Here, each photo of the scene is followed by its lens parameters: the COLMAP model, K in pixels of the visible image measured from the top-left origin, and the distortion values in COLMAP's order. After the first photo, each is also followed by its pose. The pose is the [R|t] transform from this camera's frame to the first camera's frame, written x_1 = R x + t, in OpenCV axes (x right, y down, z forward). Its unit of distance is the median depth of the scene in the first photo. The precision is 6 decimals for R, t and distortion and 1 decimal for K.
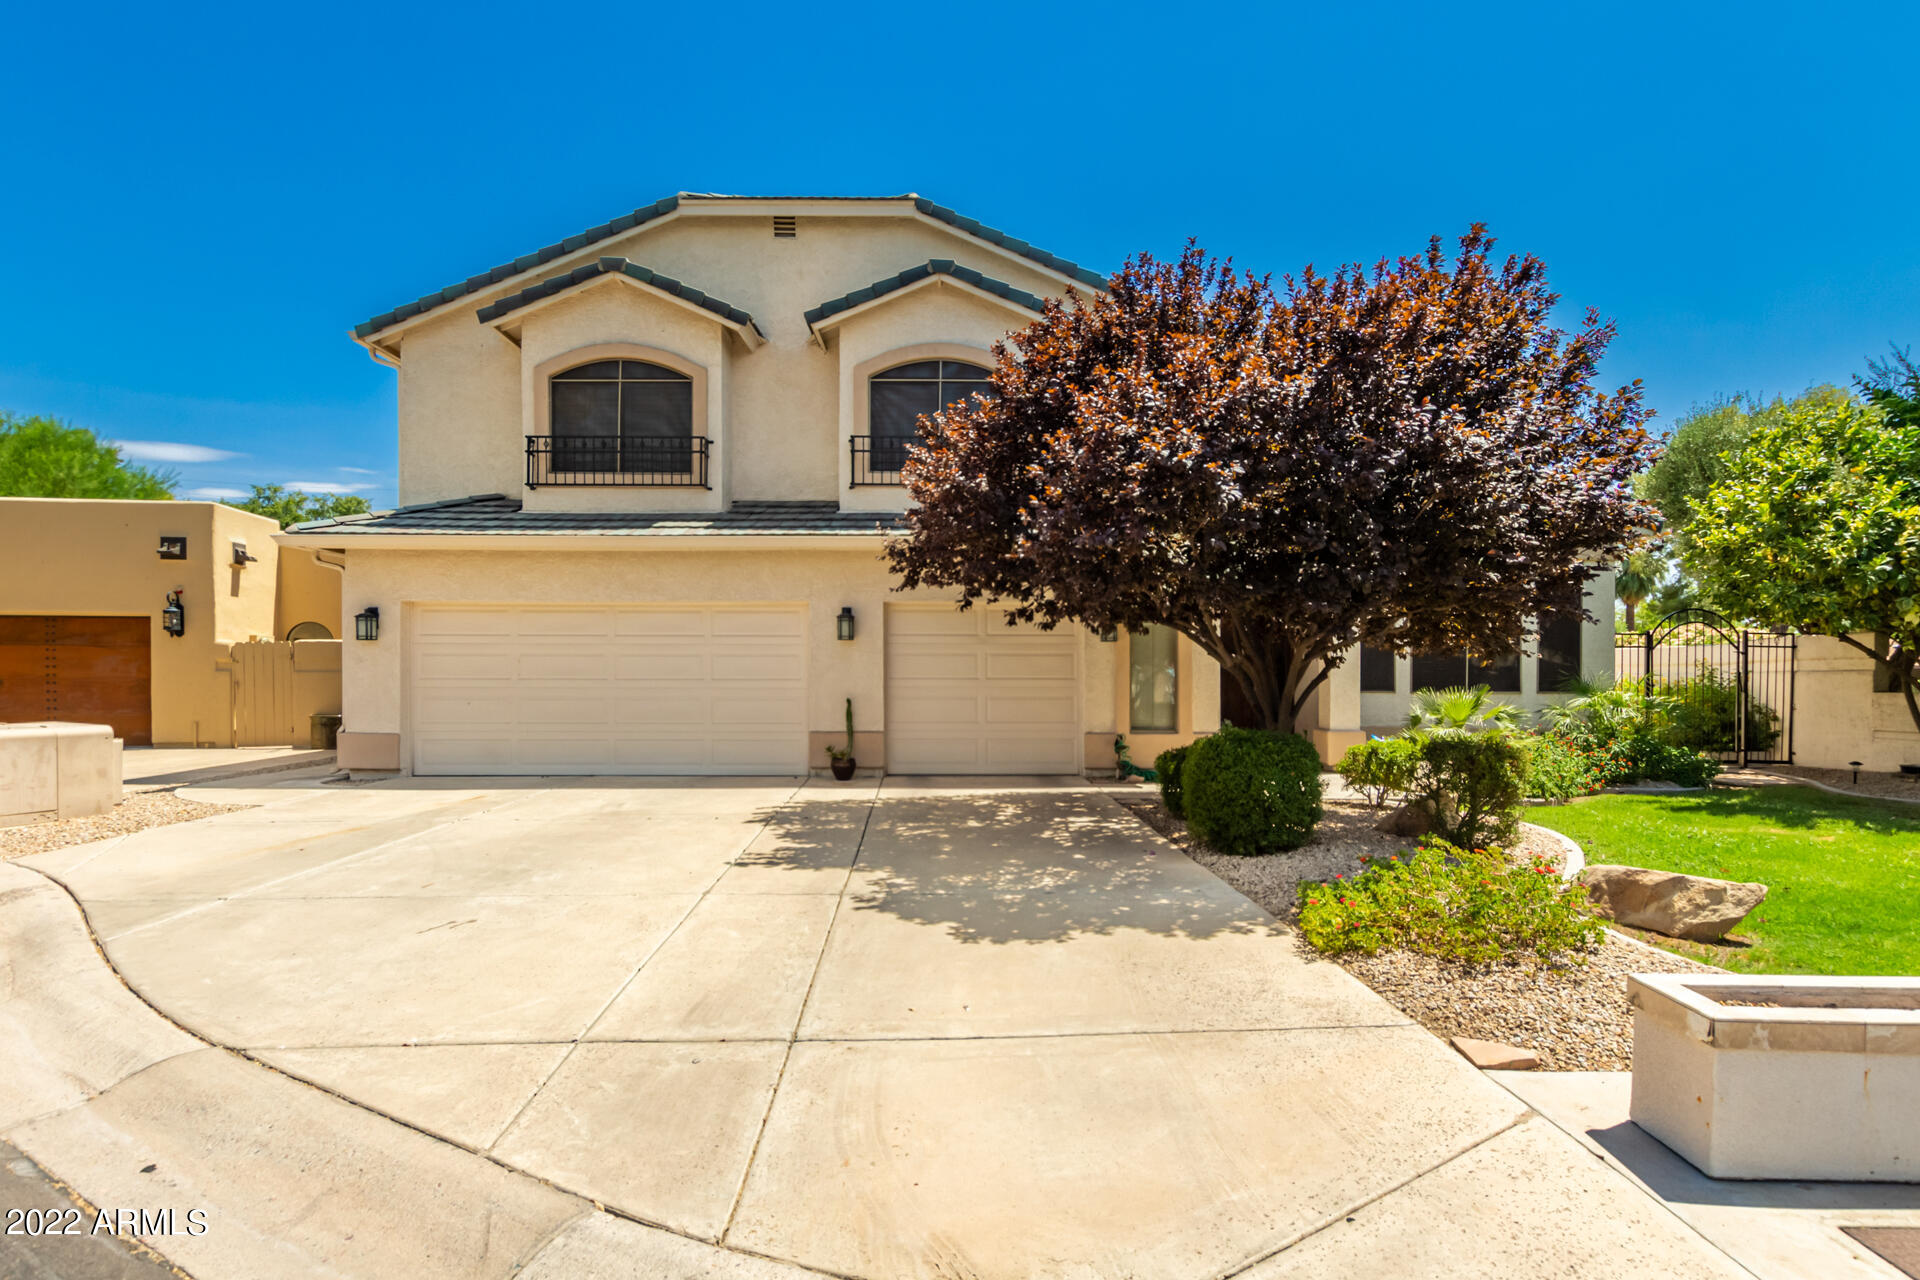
lens RADIAL K [[931.3, 0, 957.0], [0, 931.3, 666.5], [0, 0, 1]] dist [0.003022, 0.000468]
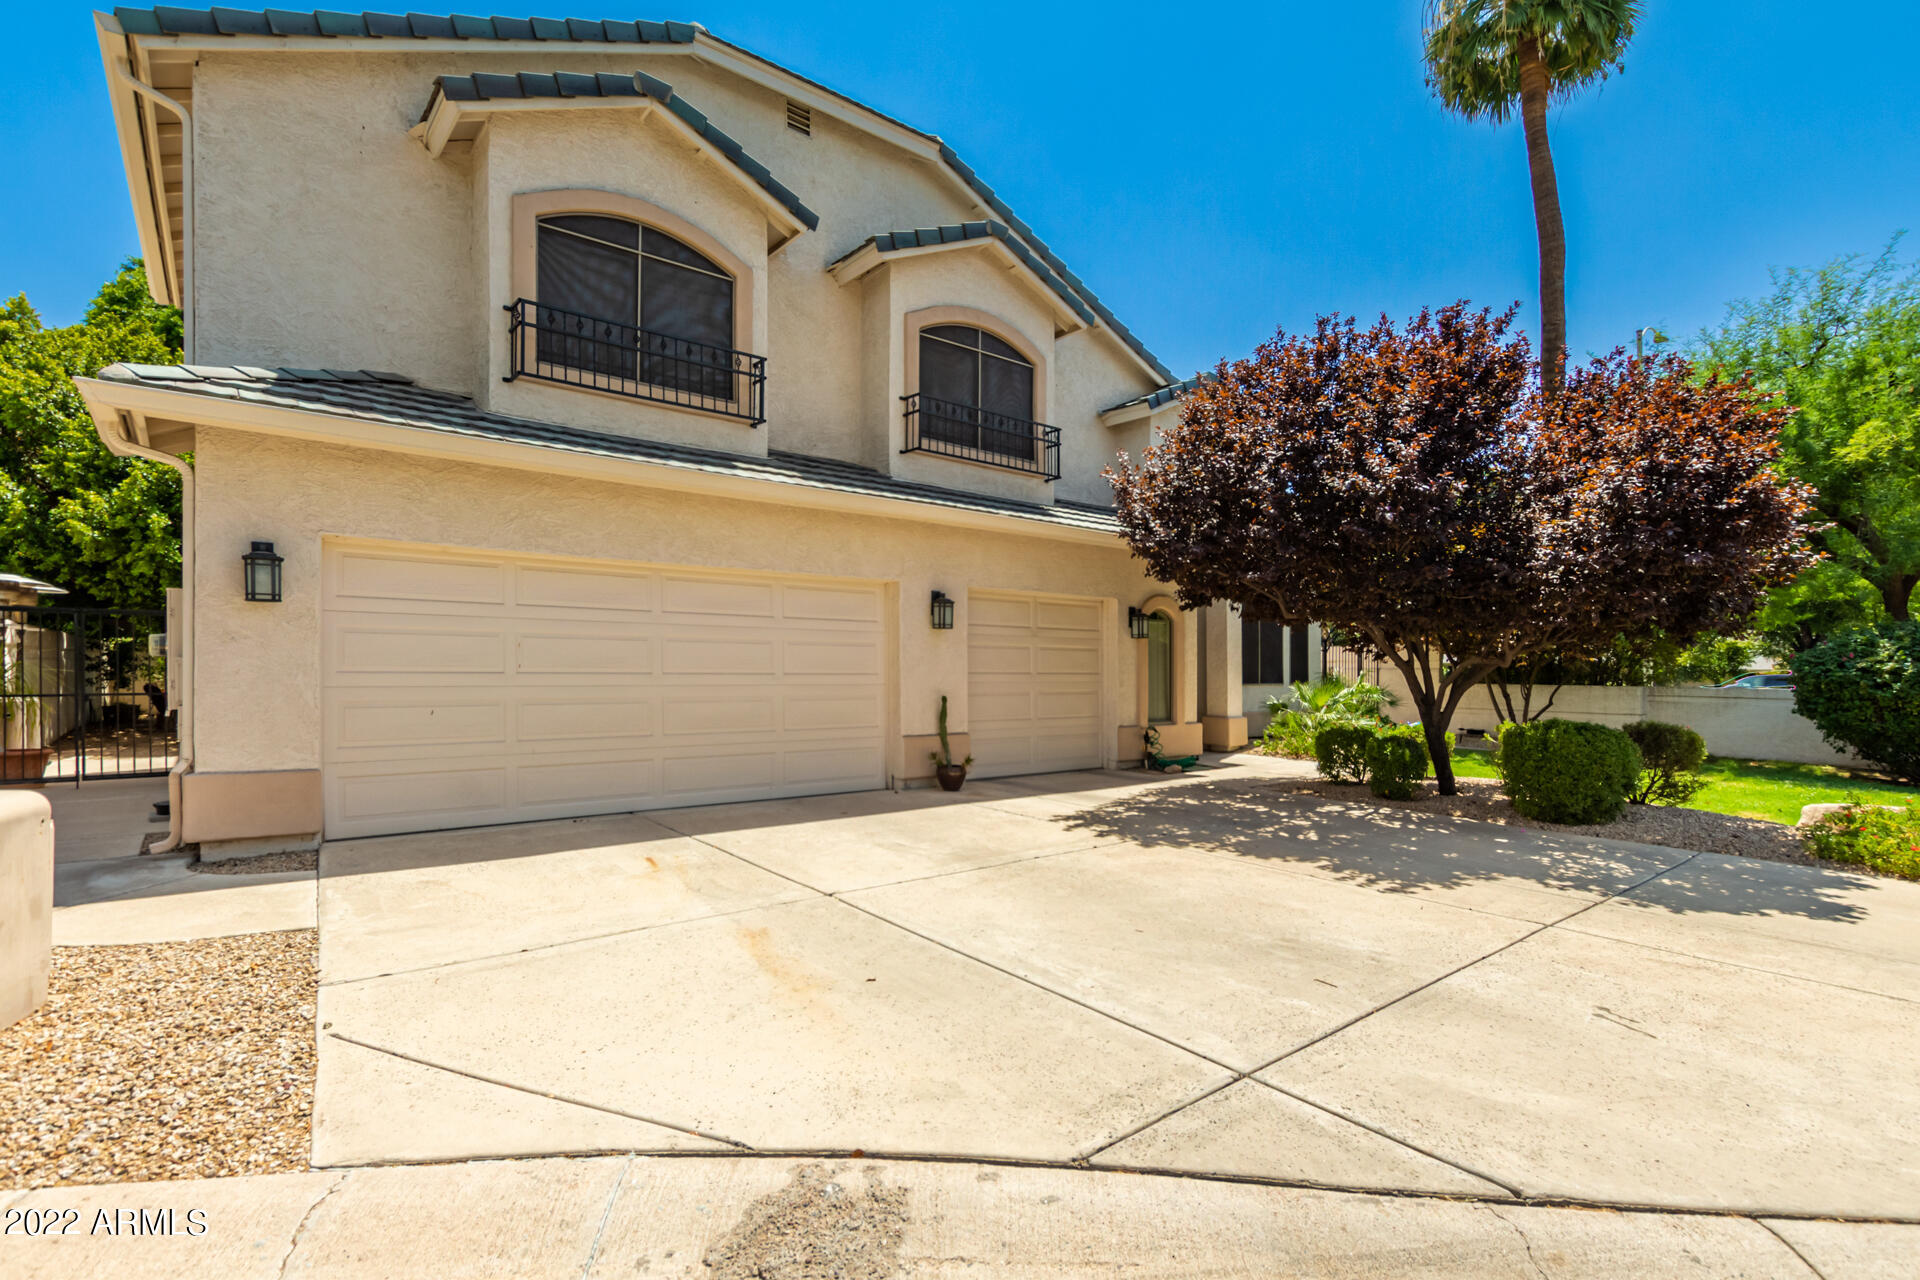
lens RADIAL K [[892.4, 0, 963.0], [0, 892.4, 654.8], [0, 0, 1]] dist [0.001759, -0.001338]
pose [[0.797671, 0.016209, 0.602875, -0.582253], [-0.017434, 0.999841, -0.003815, -0.001397], [-0.602841, -0.007467, 0.797827, 0.310250]]
